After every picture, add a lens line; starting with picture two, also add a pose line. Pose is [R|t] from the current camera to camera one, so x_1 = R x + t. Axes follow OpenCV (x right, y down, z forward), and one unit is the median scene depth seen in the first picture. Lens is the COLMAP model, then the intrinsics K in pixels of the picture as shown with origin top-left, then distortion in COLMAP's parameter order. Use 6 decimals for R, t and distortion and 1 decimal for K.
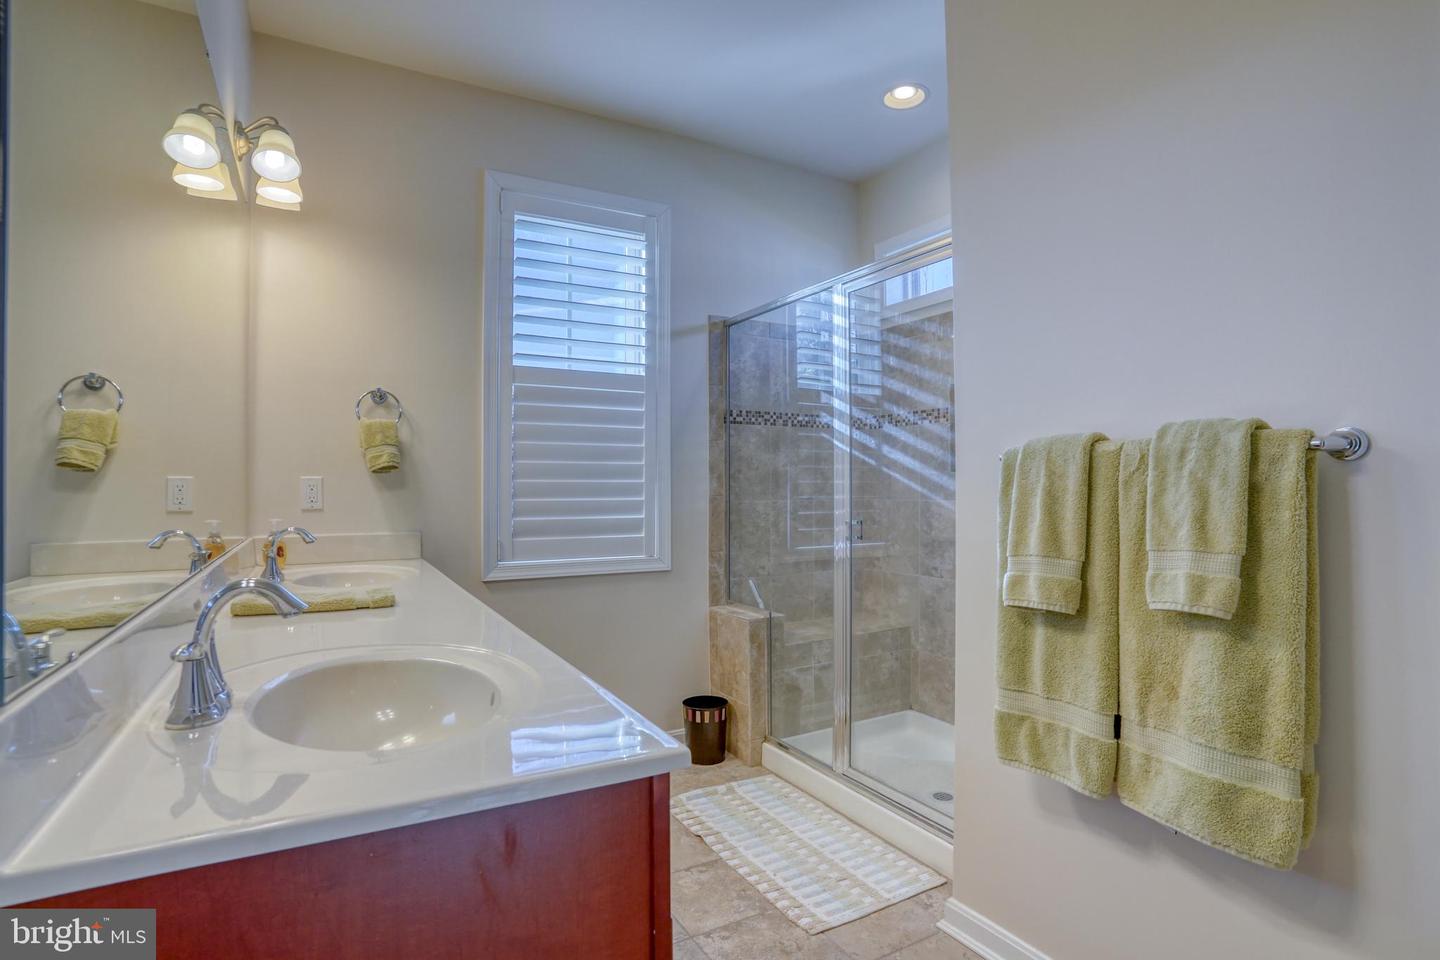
lens RADIAL K [[726.0, 0, 705.9], [0, 726.0, 469.1], [0, 0, 1]] dist [-0.074952, 0.038124]
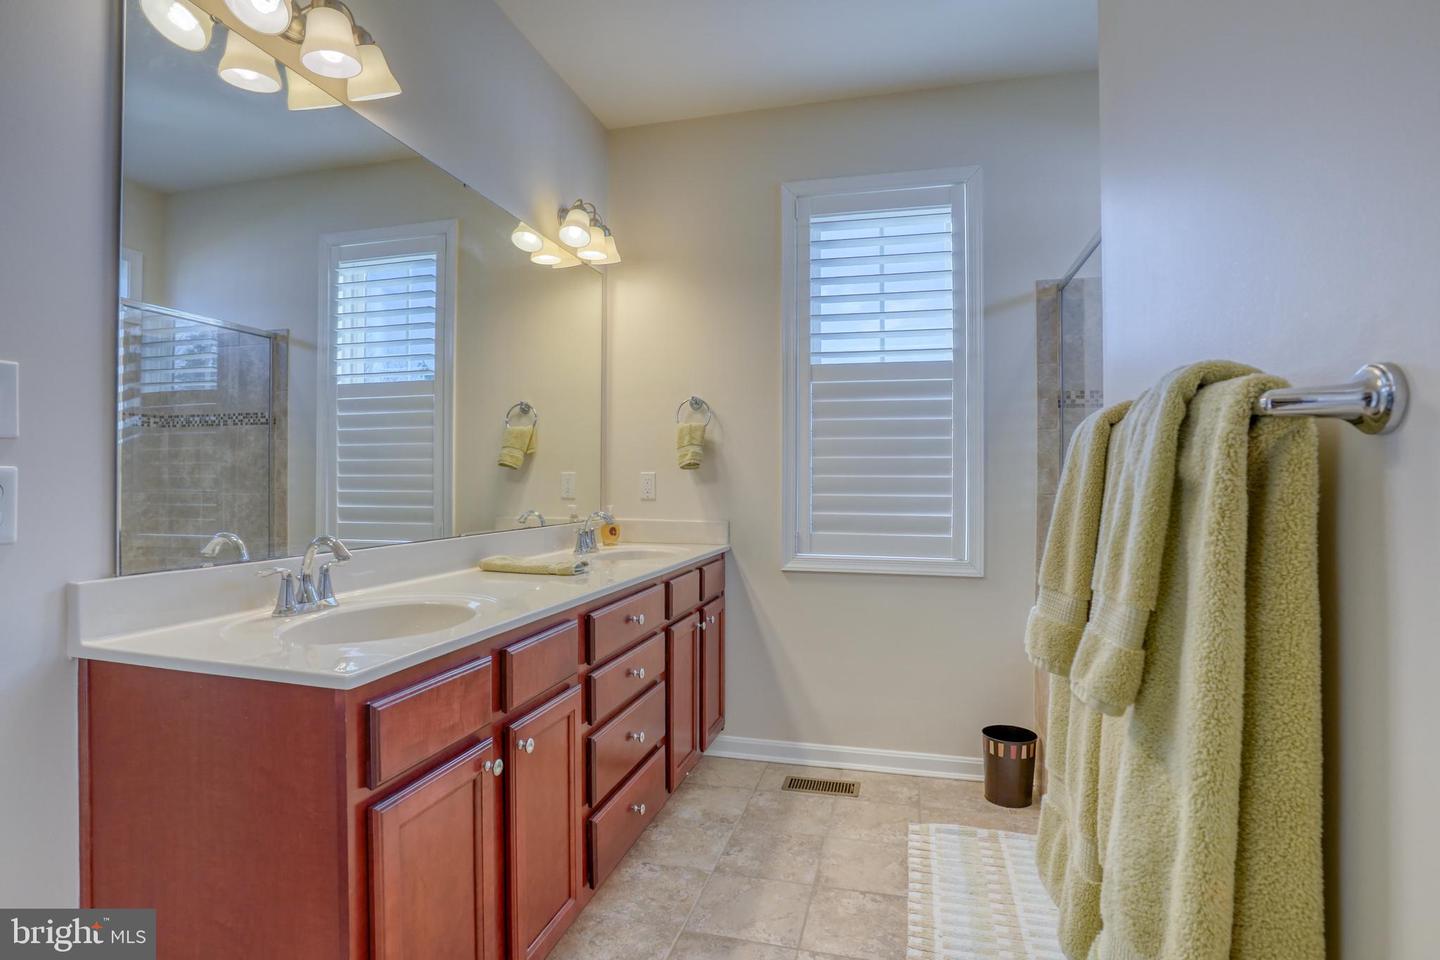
lens RADIAL K [[741.6, 0, 718.1], [0, 741.6, 473.5], [0, 0, 1]] dist [-0.079350, 0.033027]
pose [[0.710085, -0.000471, -0.704115, 0.365696], [0.007550, 0.999947, 0.006945, 0.003674], [0.704075, -0.010248, 0.710052, 0.143489]]
